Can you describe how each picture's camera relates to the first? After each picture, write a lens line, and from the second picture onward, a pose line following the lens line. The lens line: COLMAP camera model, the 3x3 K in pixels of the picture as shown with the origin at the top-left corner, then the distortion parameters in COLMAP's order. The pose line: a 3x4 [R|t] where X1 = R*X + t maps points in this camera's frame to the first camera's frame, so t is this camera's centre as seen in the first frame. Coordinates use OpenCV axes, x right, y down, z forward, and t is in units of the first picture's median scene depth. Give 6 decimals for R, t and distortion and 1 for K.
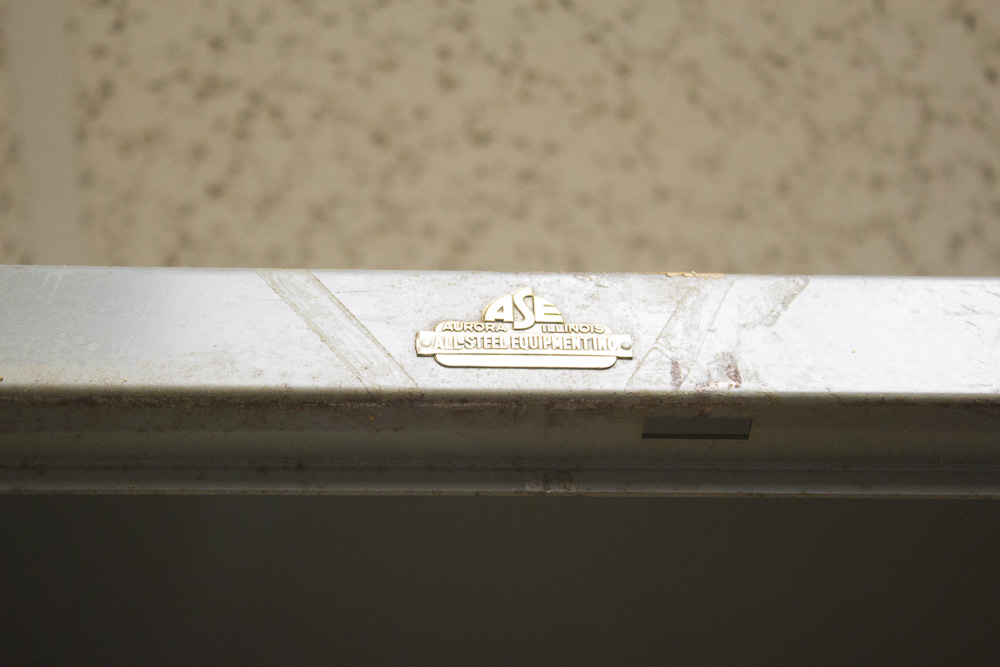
lens RADIAL K [[1630.4, 0, 500.9], [0, 1630.4, 333.3], [0, 0, 1]] dist [0.024540, 0.000000]
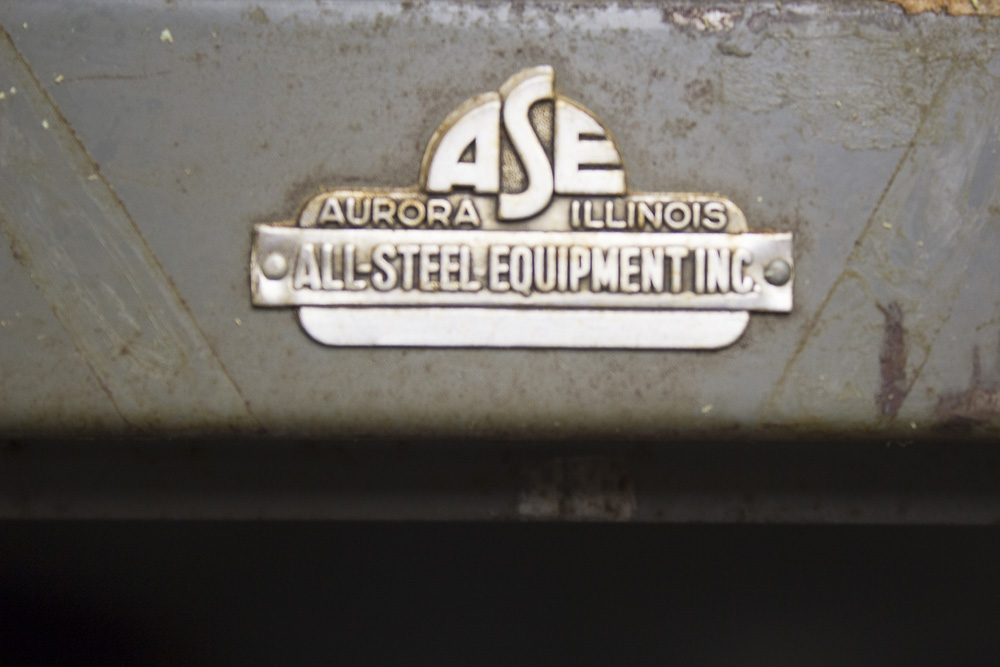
lens RADIAL K [[1857.6, 0, 499.8], [0, 1857.6, 333.4], [0, 0, 1]] dist [0.027065, 0.000000]
pose [[0.998553, 0.043203, -0.032010, 0.024004], [-0.014968, 0.795136, 0.606247, -0.255266], [0.051644, -0.604890, 0.794632, 0.625168]]
